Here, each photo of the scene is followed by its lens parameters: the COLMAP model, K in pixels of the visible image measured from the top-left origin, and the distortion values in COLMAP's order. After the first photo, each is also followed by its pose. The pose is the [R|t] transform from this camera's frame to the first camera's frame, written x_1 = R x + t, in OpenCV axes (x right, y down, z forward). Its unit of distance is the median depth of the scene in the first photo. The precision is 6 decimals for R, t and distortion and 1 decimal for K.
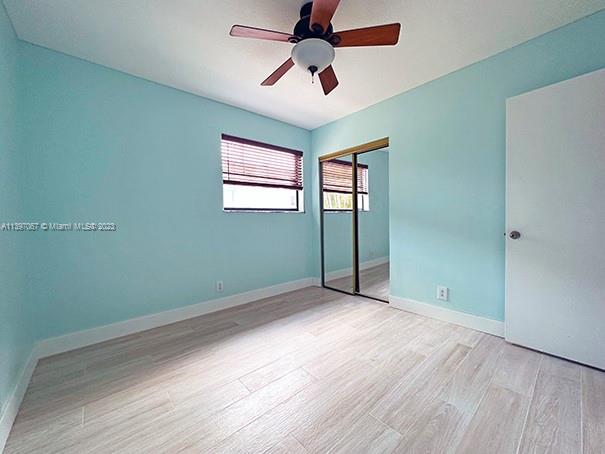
lens RADIAL K [[240.5, 0, 303.4], [0, 240.5, 226.7], [0, 0, 1]] dist [-0.003927, -0.000070]
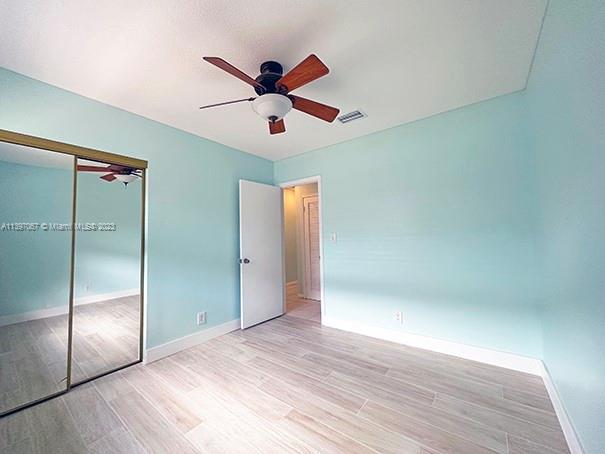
lens RADIAL K [[240.5, 0, 303.4], [0, 240.5, 226.7], [0, 0, 1]] dist [-0.003927, -0.000070]
pose [[-0.198461, 0.072167, 0.977448, -0.708049], [0.055516, 0.996512, -0.062303, -0.064408], [-0.978535, 0.041899, -0.201775, 0.769580]]
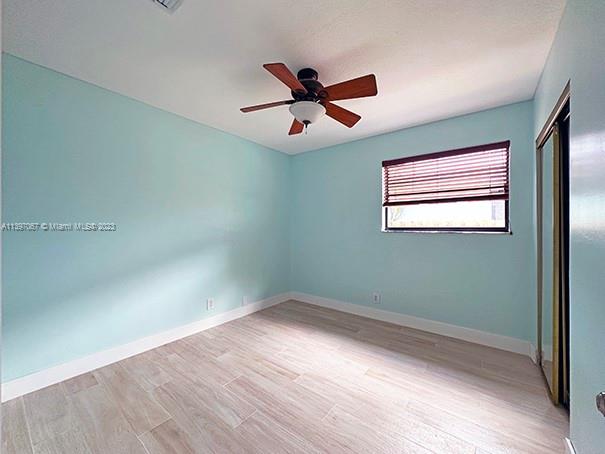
lens RADIAL K [[240.5, 0, 303.4], [0, 240.5, 226.7], [0, 0, 1]] dist [-0.003927, -0.000070]
pose [[0.198440, 0.017199, -0.979962, 0.842561], [-0.037653, 0.999242, 0.009913, -0.104417], [0.979390, 0.034932, 0.198937, 0.529679]]
